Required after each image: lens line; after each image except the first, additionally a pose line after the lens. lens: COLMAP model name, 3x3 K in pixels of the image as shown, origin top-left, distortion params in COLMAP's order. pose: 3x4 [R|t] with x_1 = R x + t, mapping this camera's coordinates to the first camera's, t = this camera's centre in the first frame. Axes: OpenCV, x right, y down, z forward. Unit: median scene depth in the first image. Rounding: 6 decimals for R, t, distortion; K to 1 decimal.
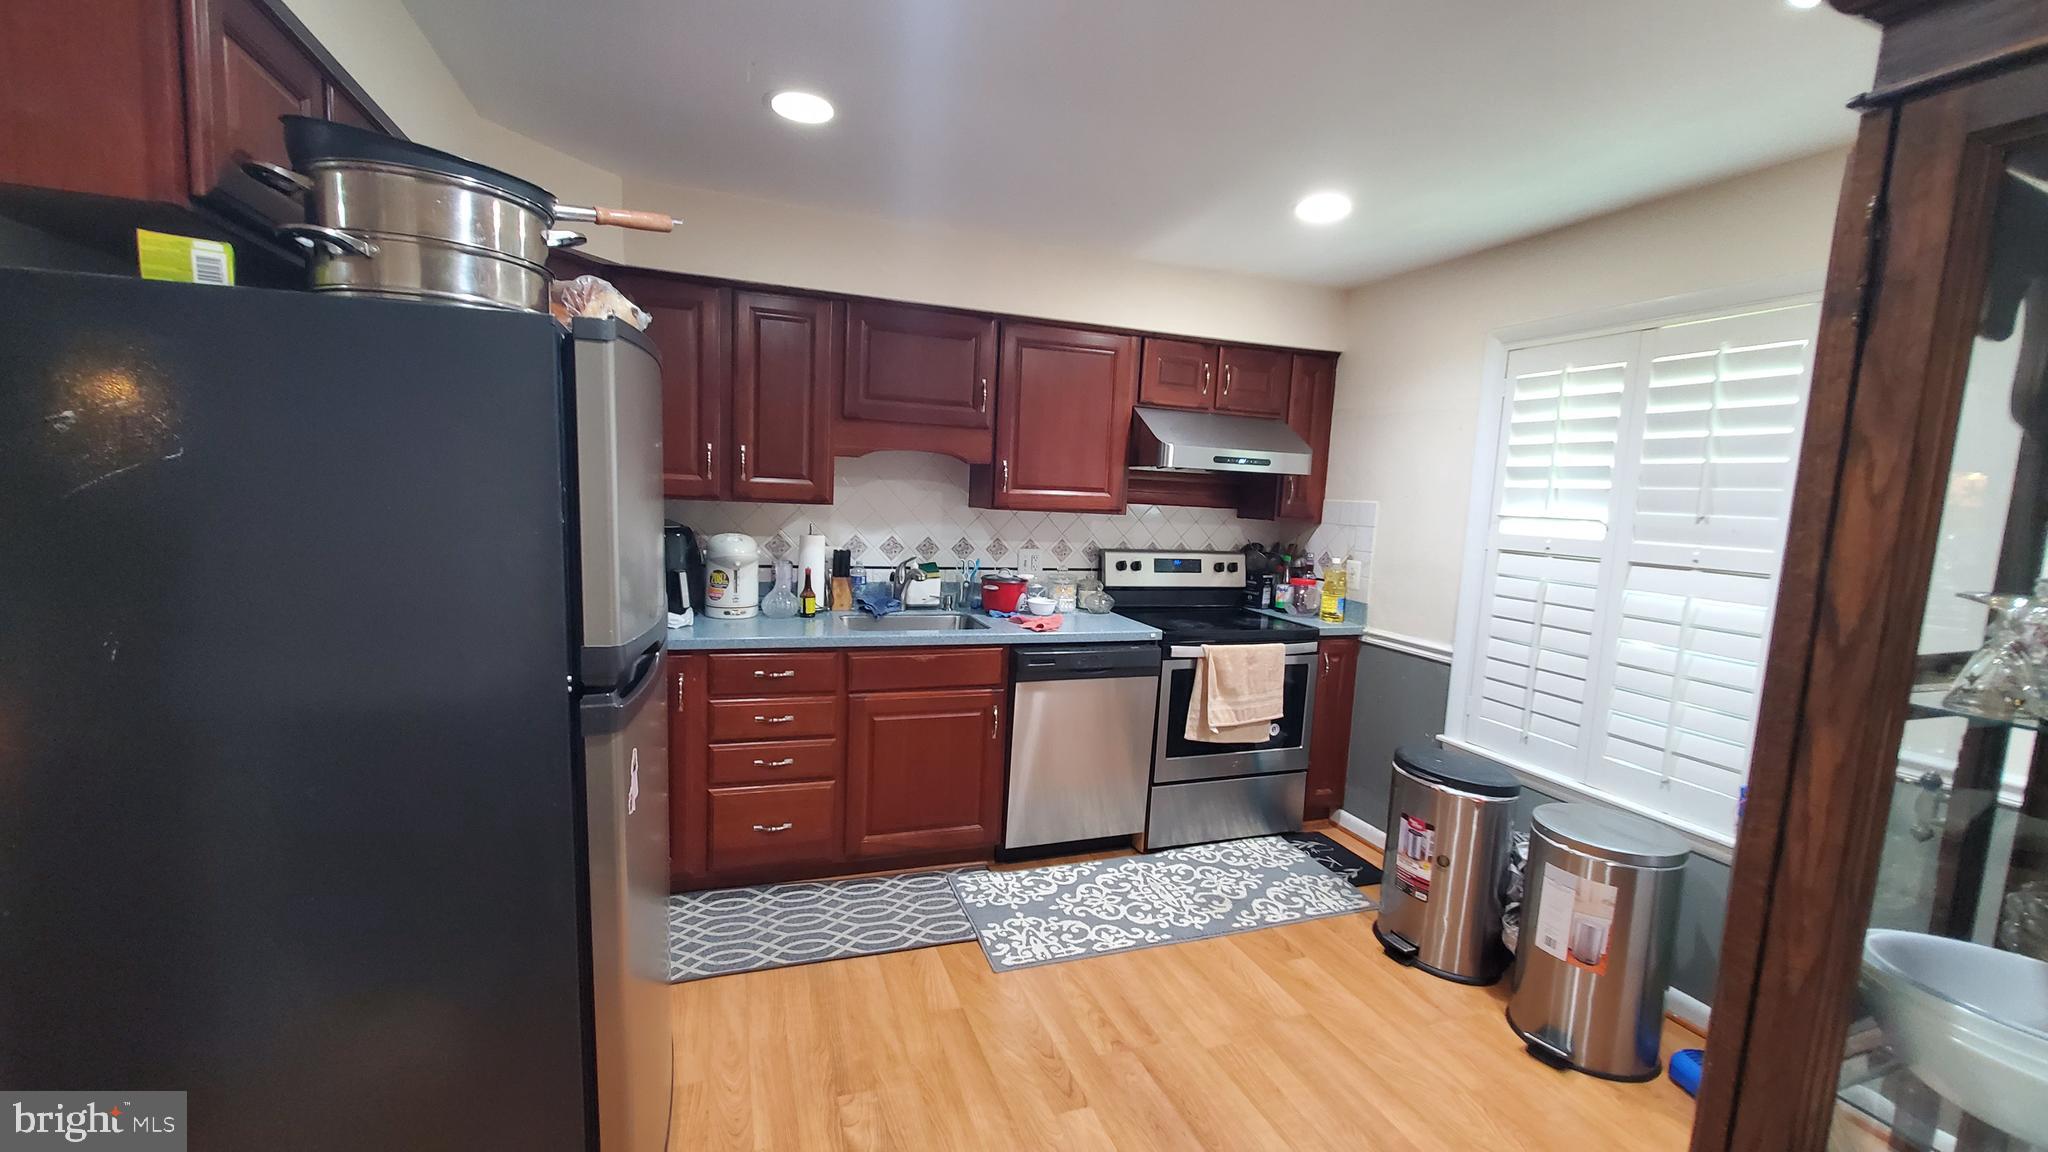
lens RADIAL K [[801.6, 0, 1024.0], [0, 801.6, 576.0], [0, 0, 1]] dist [-0.000192, -0.000089]
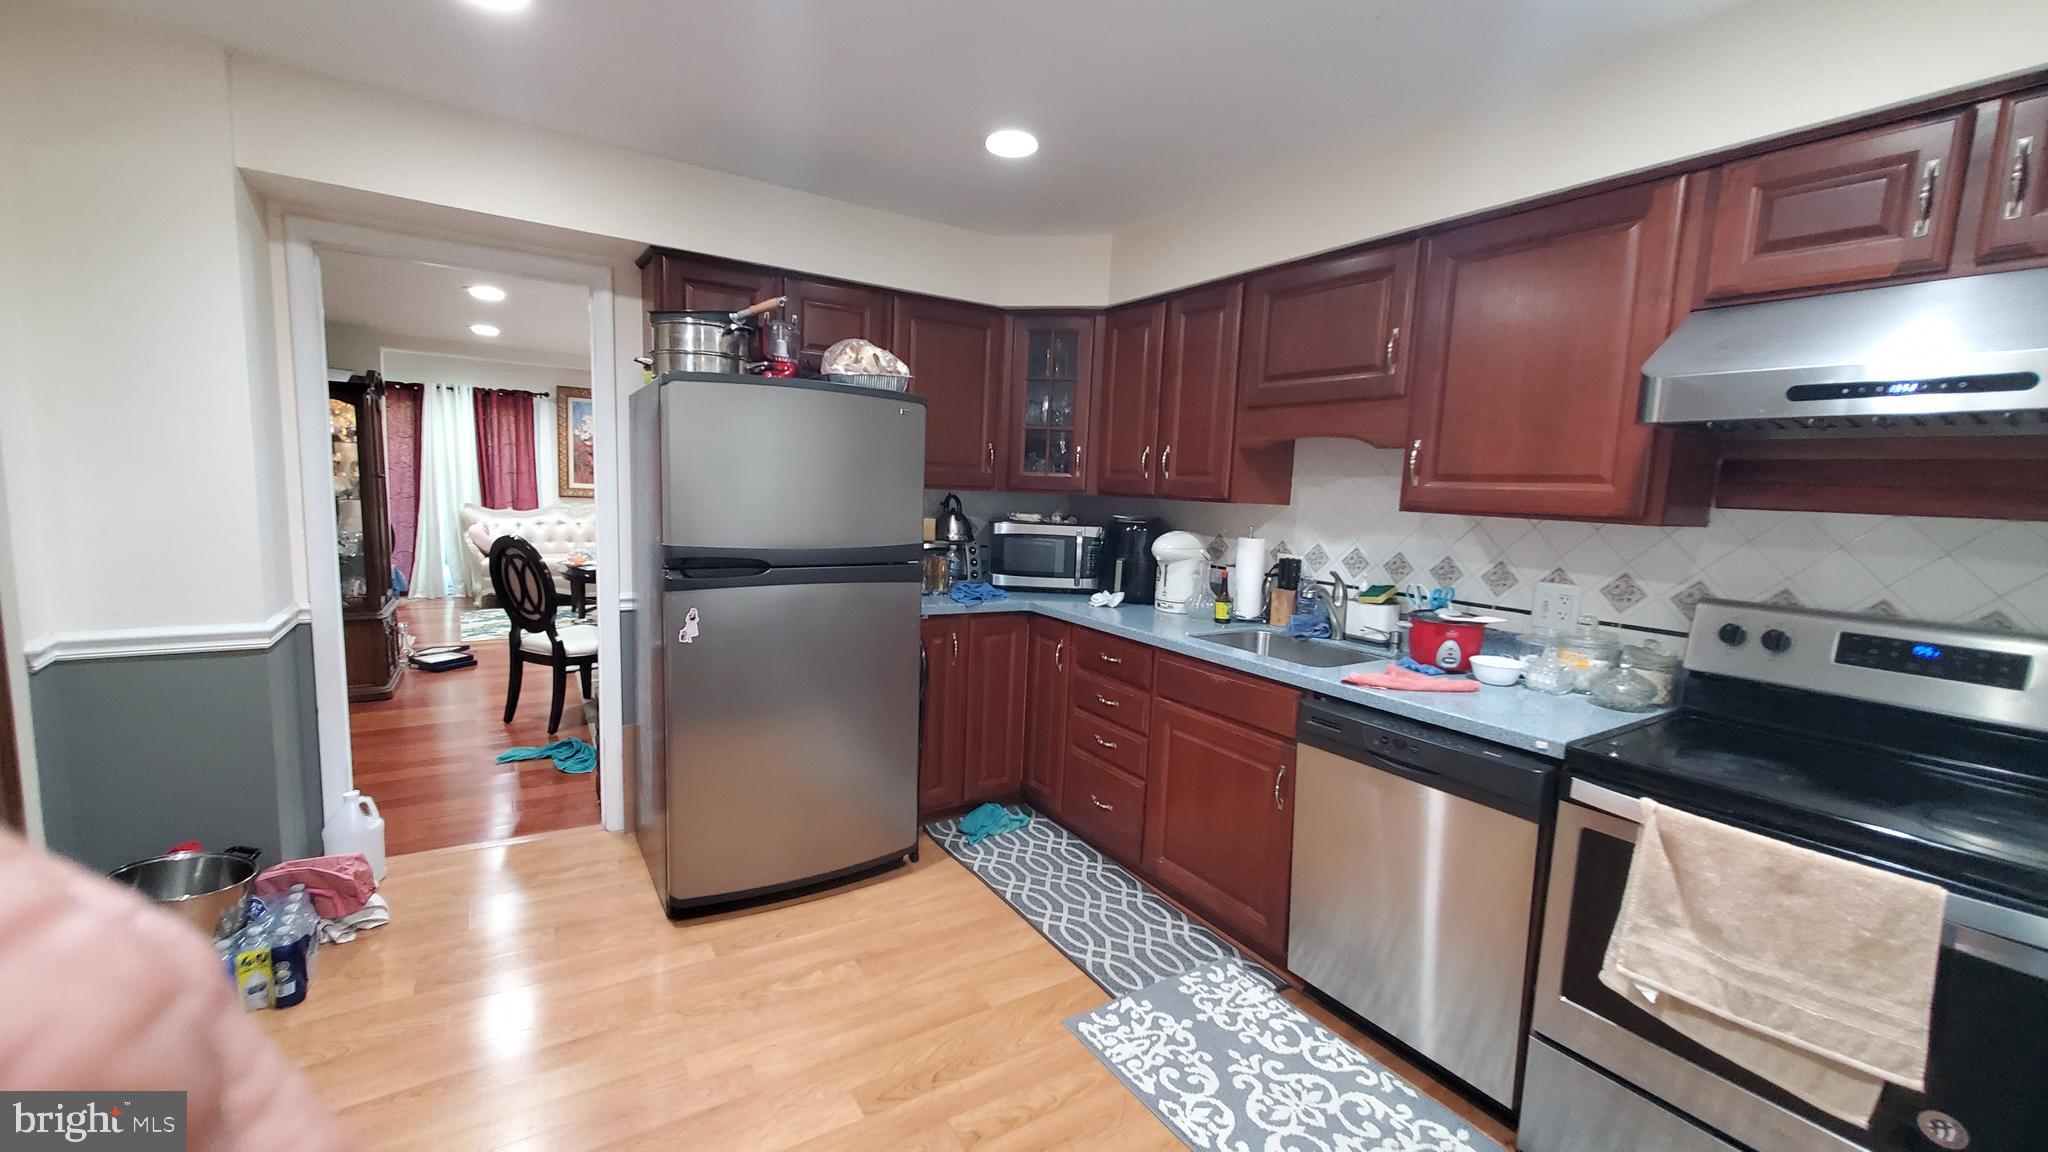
lens RADIAL K [[822.2, 0, 1024.0], [0, 822.2, 576.0], [0, 0, 1]] dist [-0.000893, -0.000452]
pose [[0.216473, 0.070817, -0.973717, 0.648459], [-0.130537, 0.990510, 0.043018, -0.016096], [0.967522, 0.117794, 0.223663, 0.574388]]
